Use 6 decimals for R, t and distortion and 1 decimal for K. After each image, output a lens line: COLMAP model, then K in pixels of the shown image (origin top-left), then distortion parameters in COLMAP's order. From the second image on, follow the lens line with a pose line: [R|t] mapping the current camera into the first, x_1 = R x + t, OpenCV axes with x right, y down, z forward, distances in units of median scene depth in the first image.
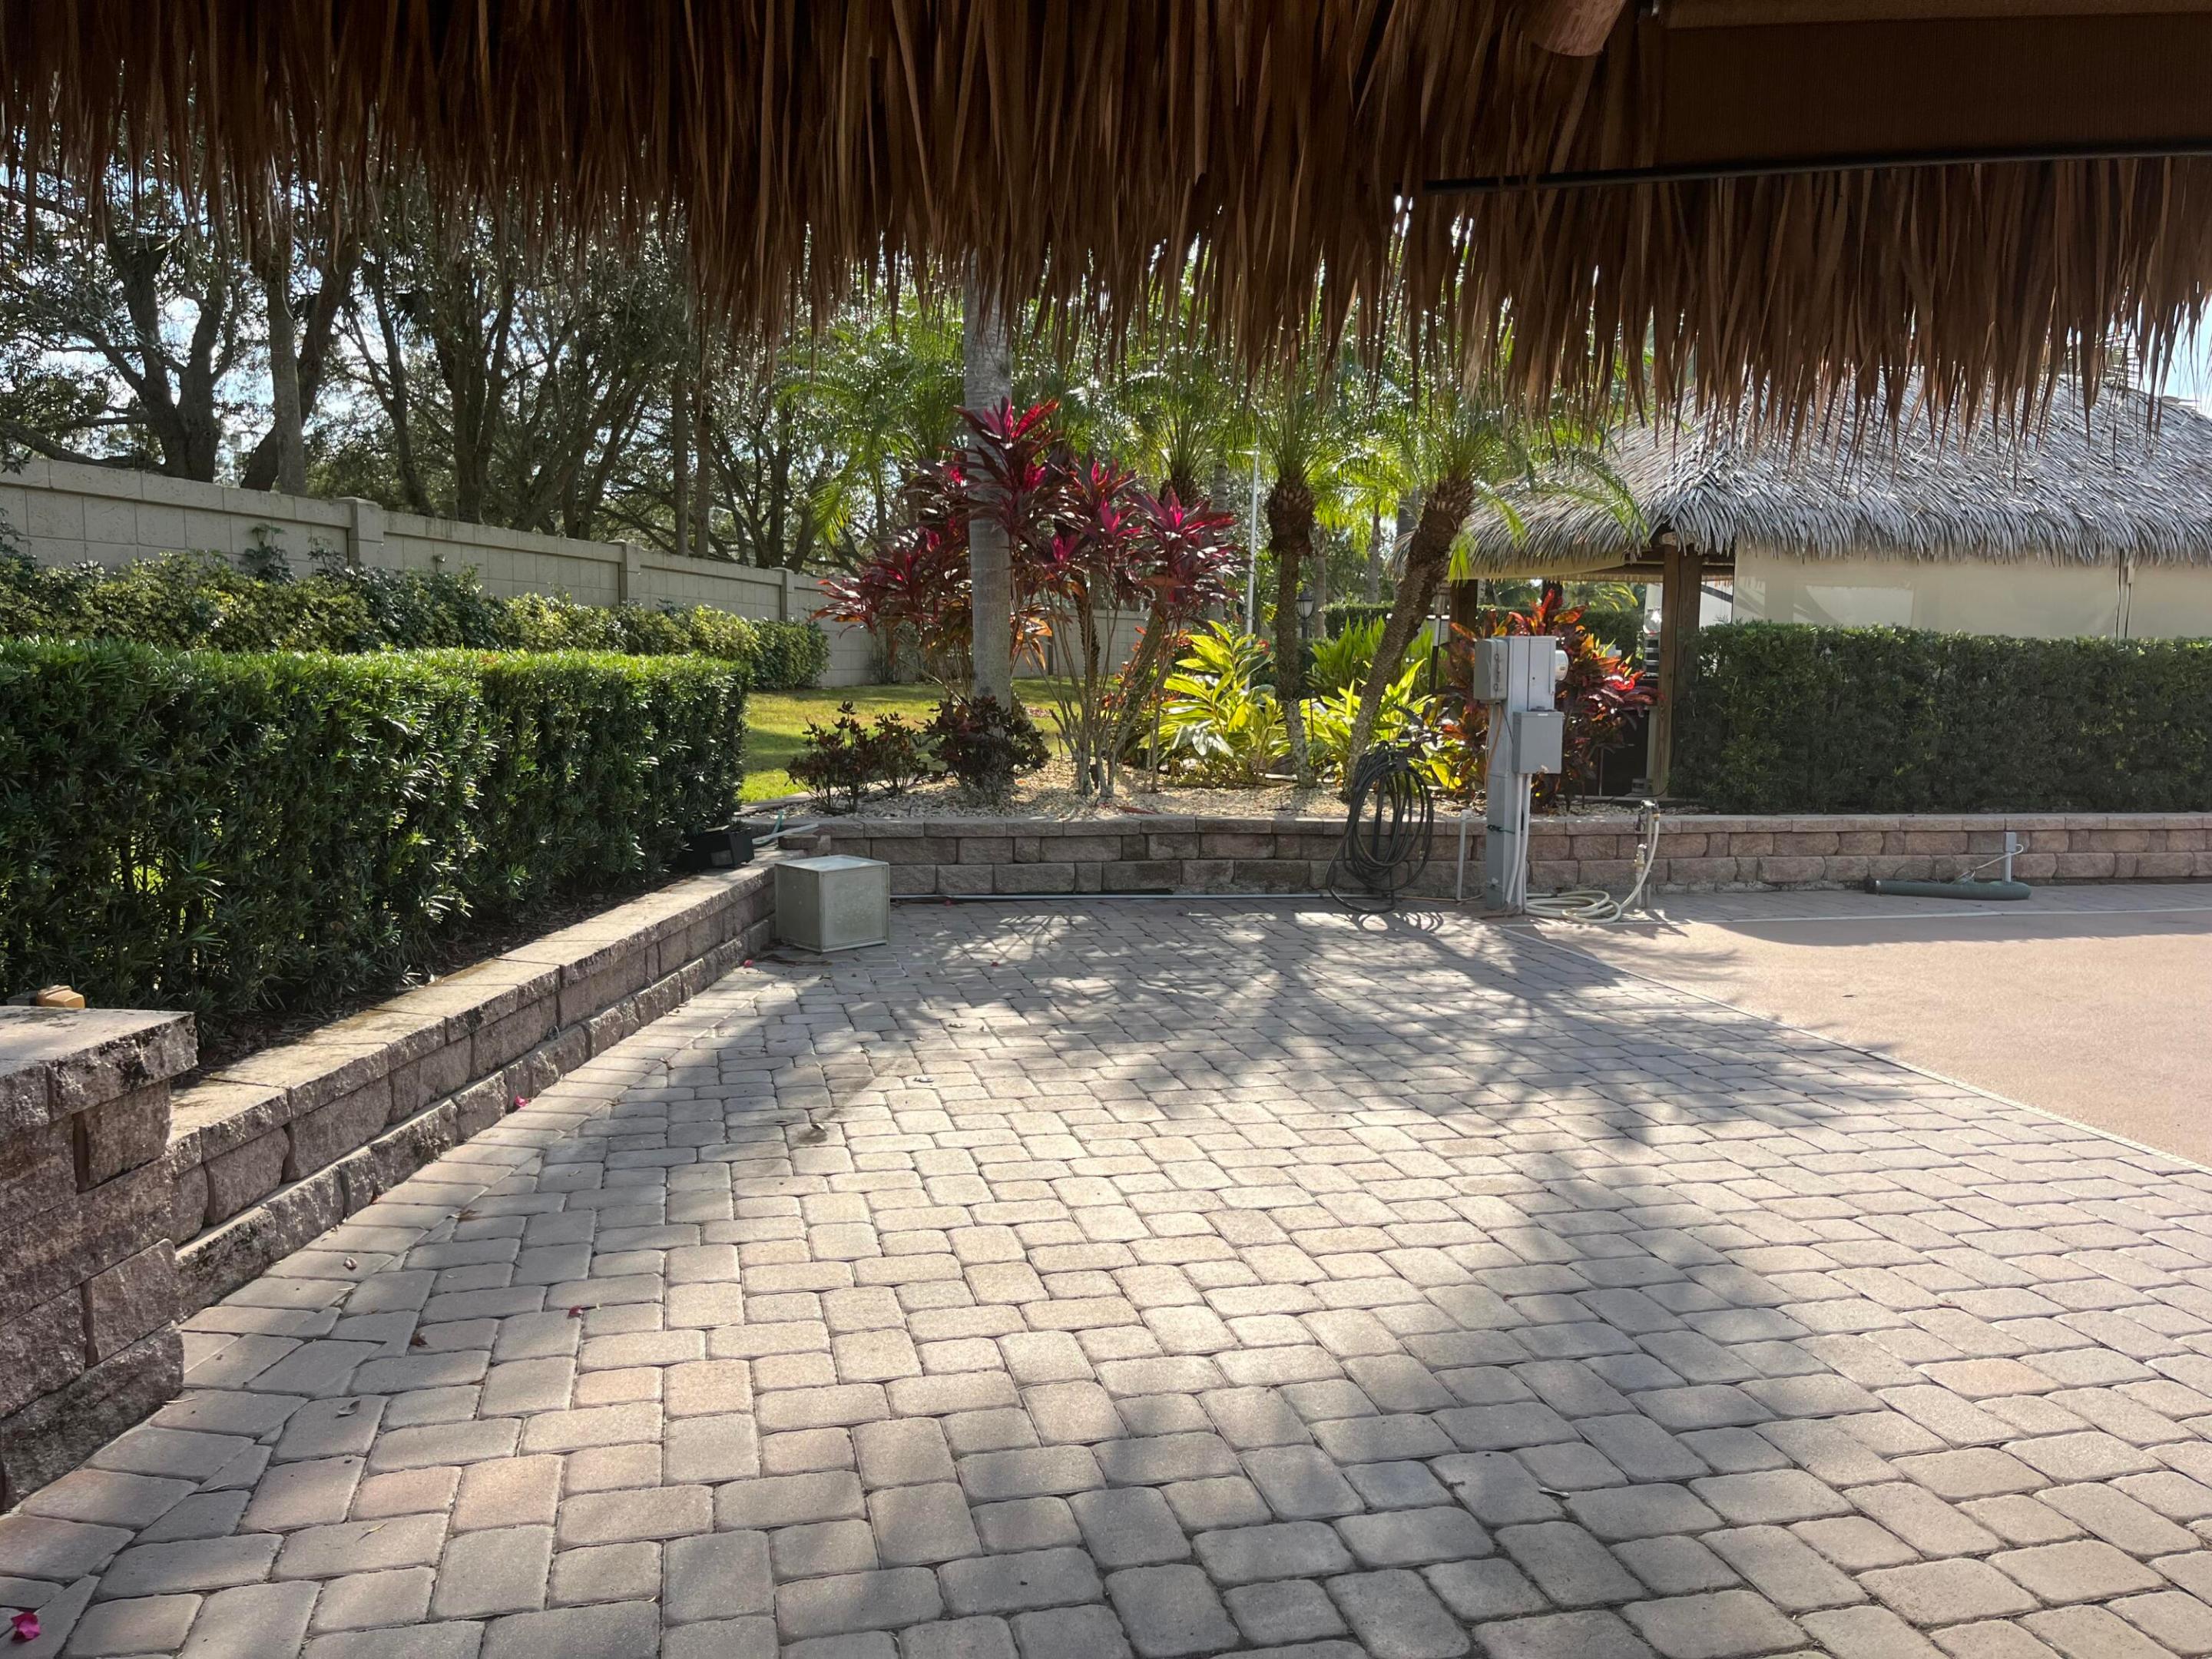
lens RADIAL K [[1689.6, 0, 1113.3], [0, 1689.6, 821.9], [0, 0, 1]] dist [0.051599, -0.073201]
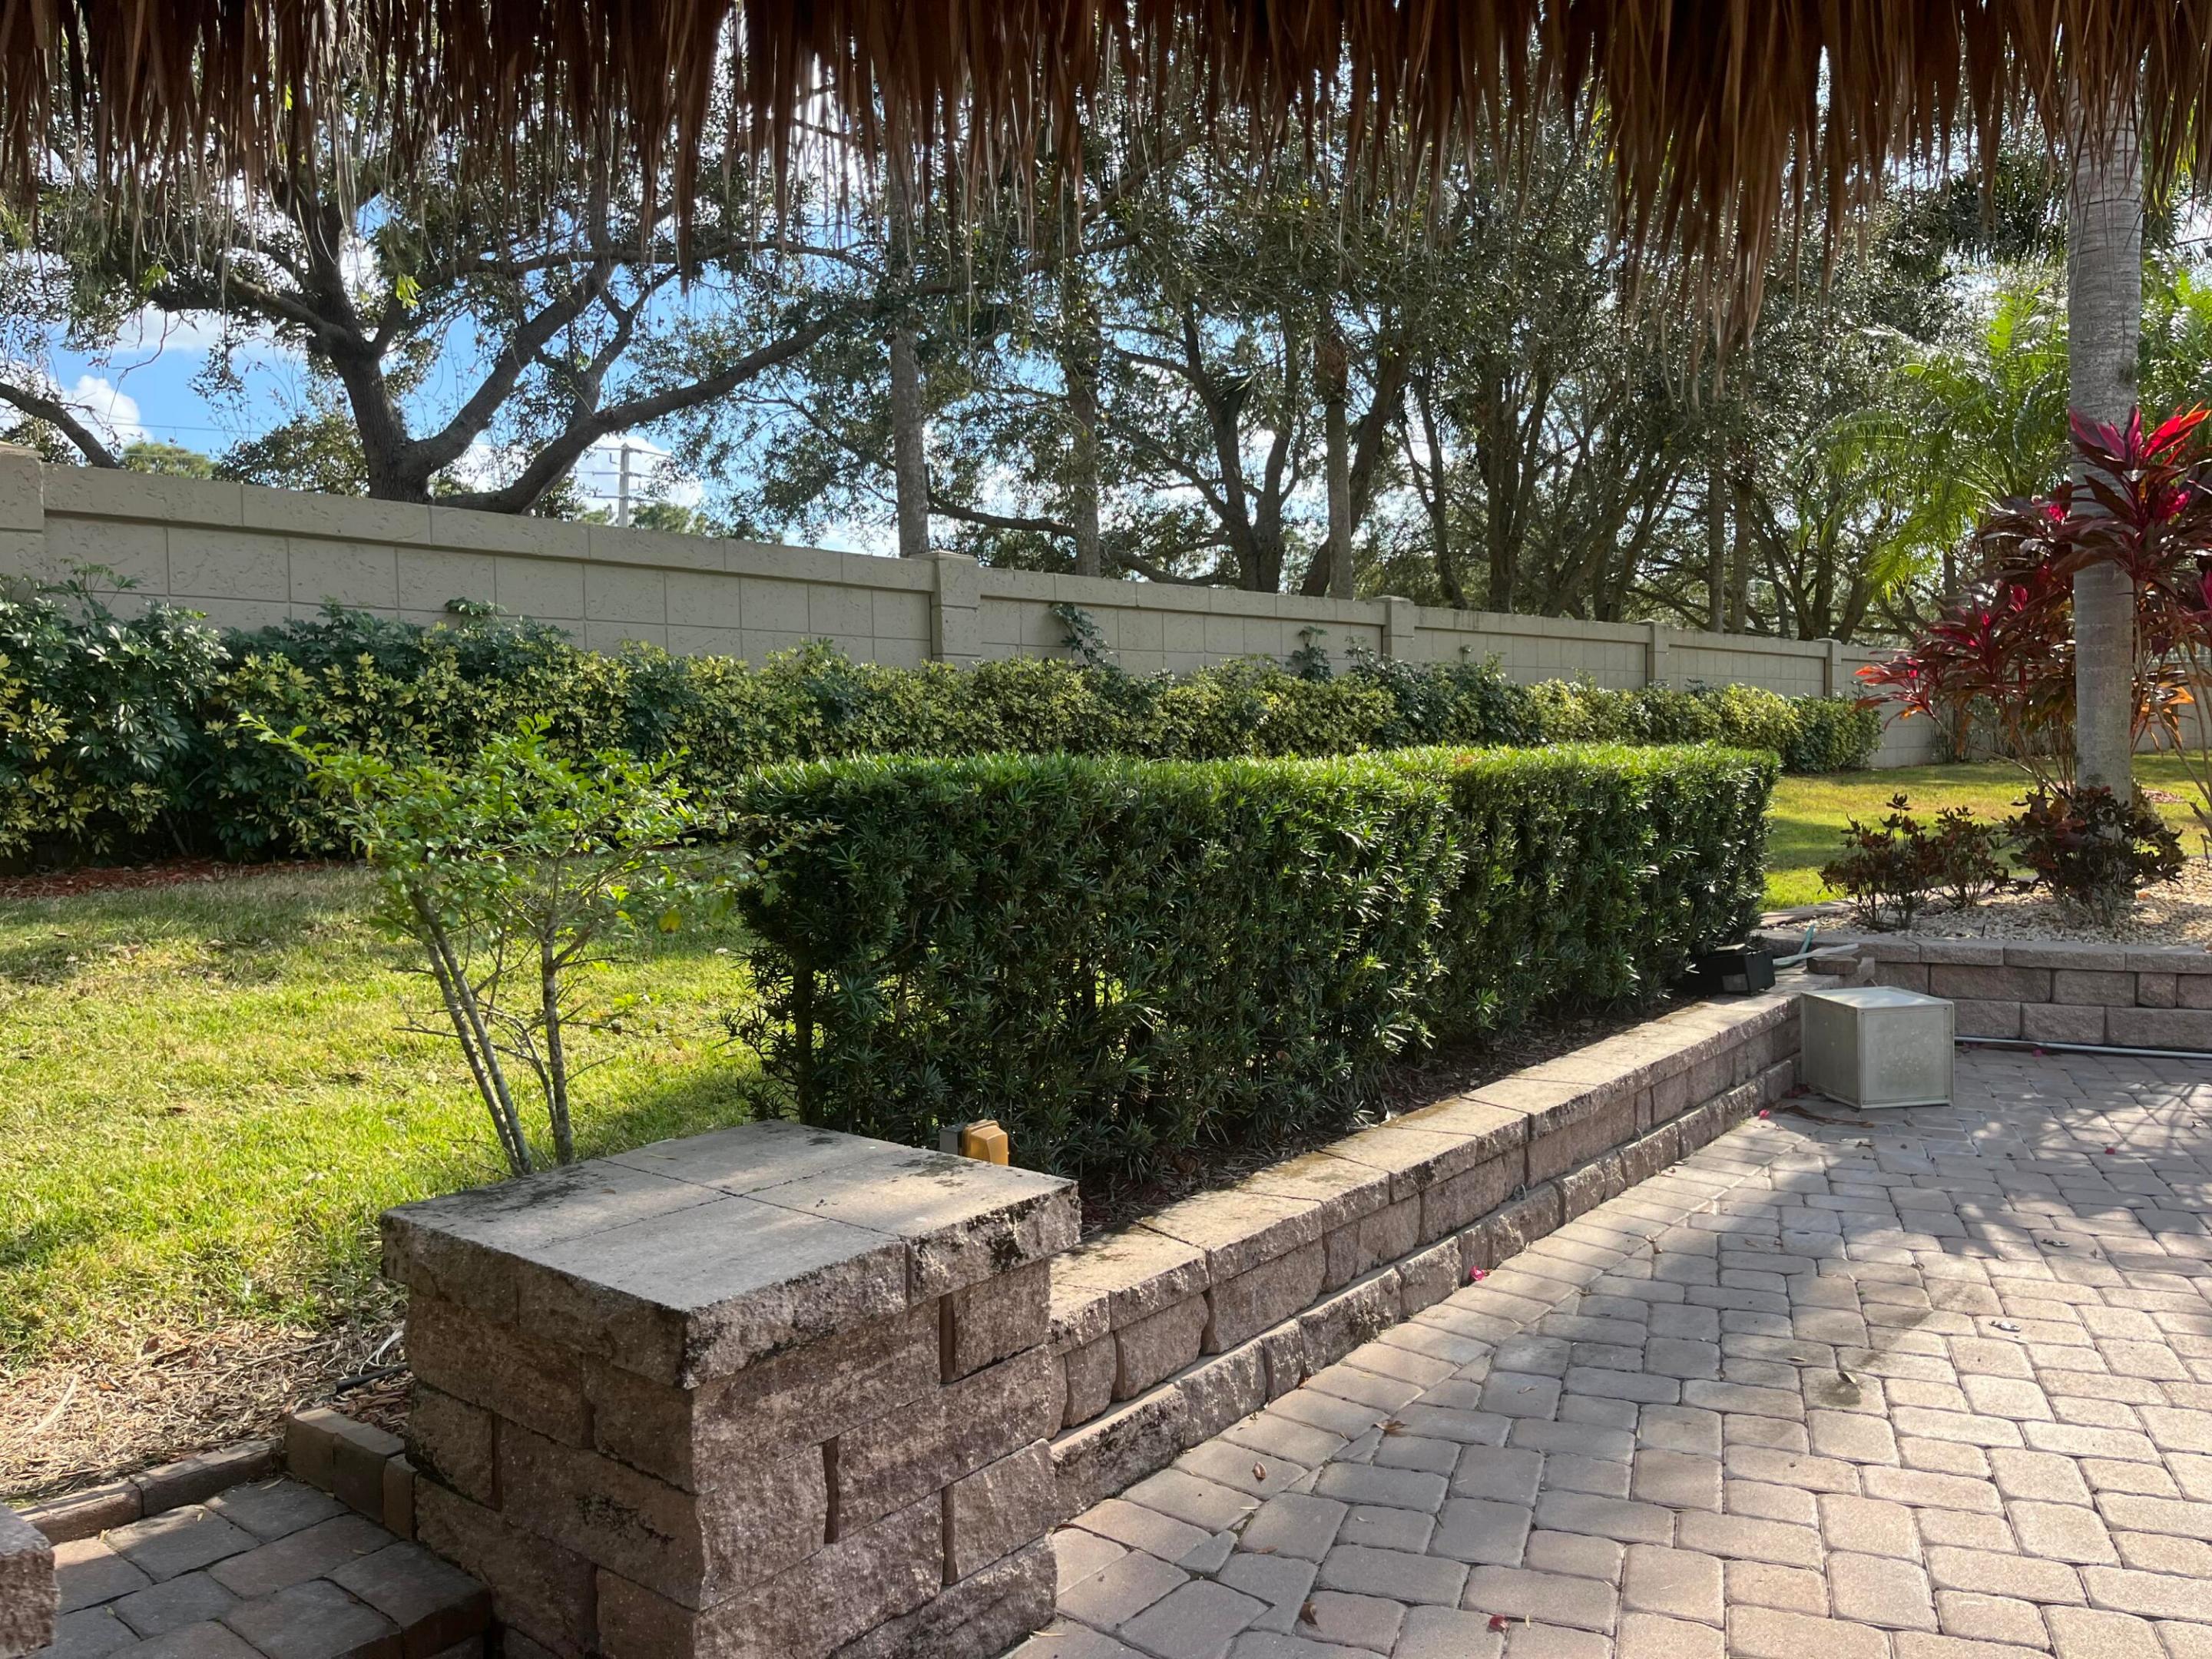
lens RADIAL K [[1689.6, 0, 1113.3], [0, 1689.6, 821.9], [0, 0, 1]] dist [0.051599, -0.073201]
pose [[0.830746, 0.005080, -0.556629, -0.022136], [-0.031395, 0.998794, -0.037741, -0.023232], [0.555766, 0.048828, 0.829903, 0.156543]]
